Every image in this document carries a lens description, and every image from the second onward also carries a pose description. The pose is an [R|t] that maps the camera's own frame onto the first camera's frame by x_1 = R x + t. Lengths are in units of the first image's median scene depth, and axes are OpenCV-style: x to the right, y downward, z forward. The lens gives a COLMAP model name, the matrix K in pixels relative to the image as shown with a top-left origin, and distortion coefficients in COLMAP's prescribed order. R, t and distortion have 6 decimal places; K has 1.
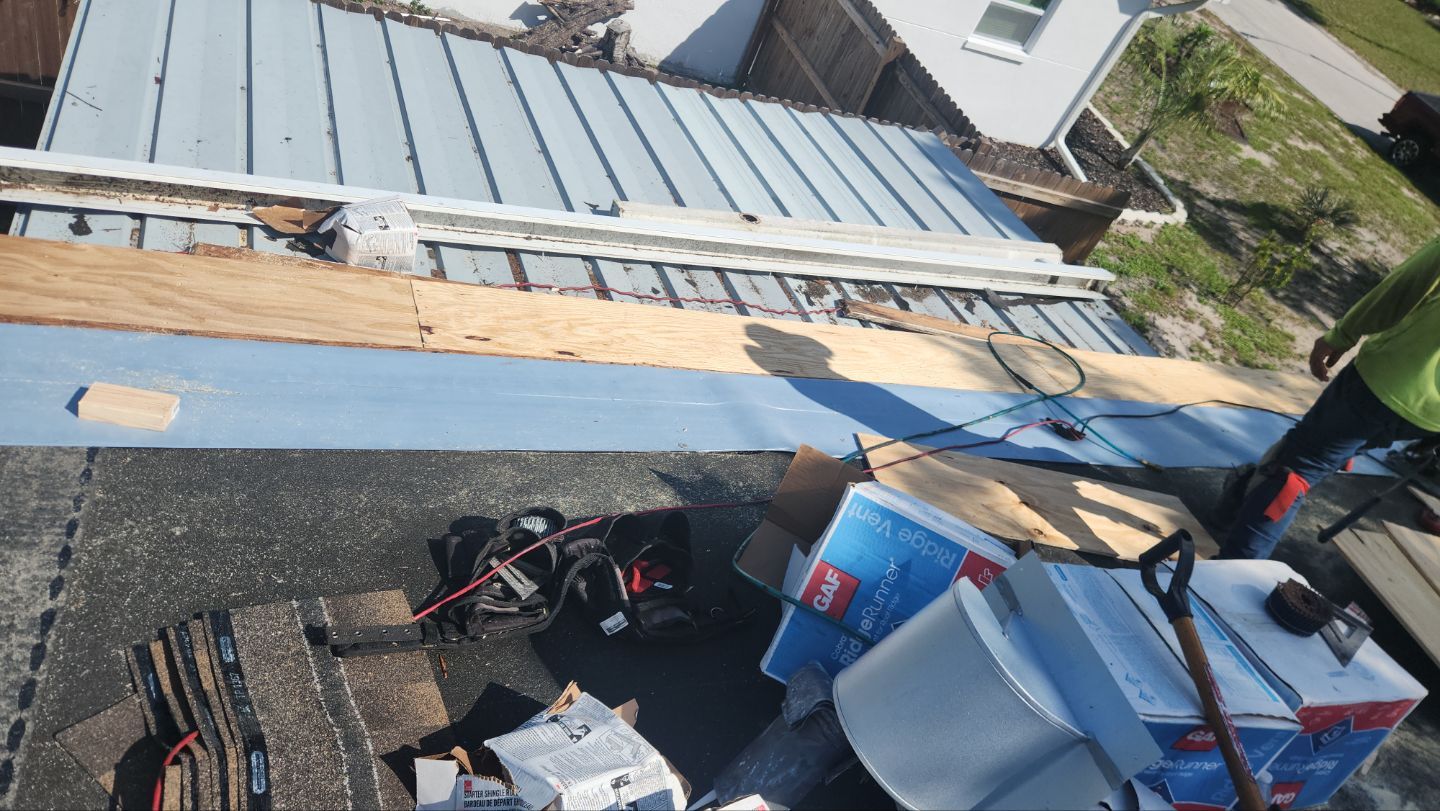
lens RADIAL K [[955.5, 0, 728.2], [0, 955.5, 405.5], [0, 0, 1]] dist [0.056582, -0.057905]
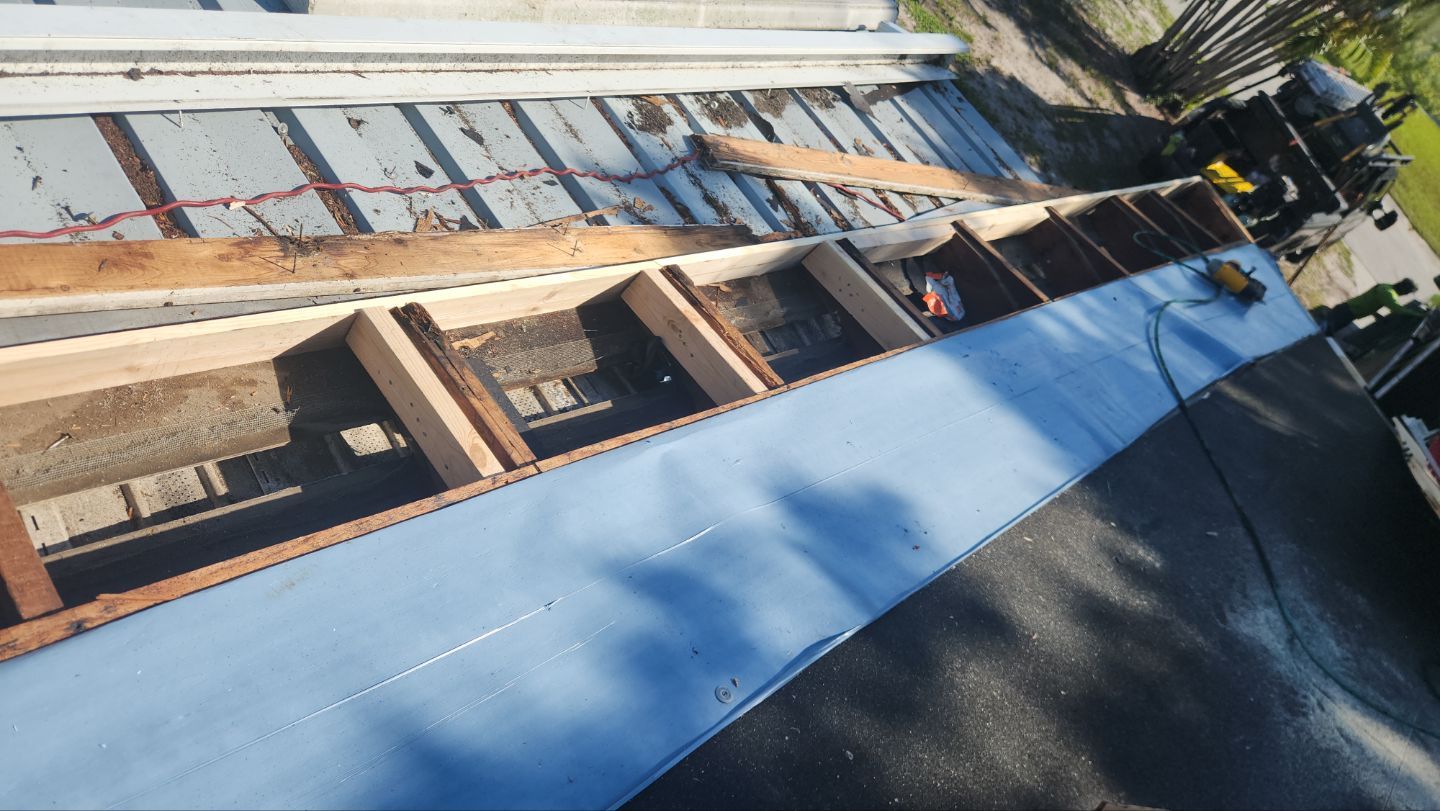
lens RADIAL K [[955.5, 0, 723.9], [0, 955.5, 413.9], [0, 0, 1]] dist [0.056582, -0.057905]
pose [[0.912578, -0.152477, 0.379410, -0.133930], [0.004250, 0.931361, 0.364073, -0.169906], [-0.408880, -0.330633, 0.850587, 0.385164]]
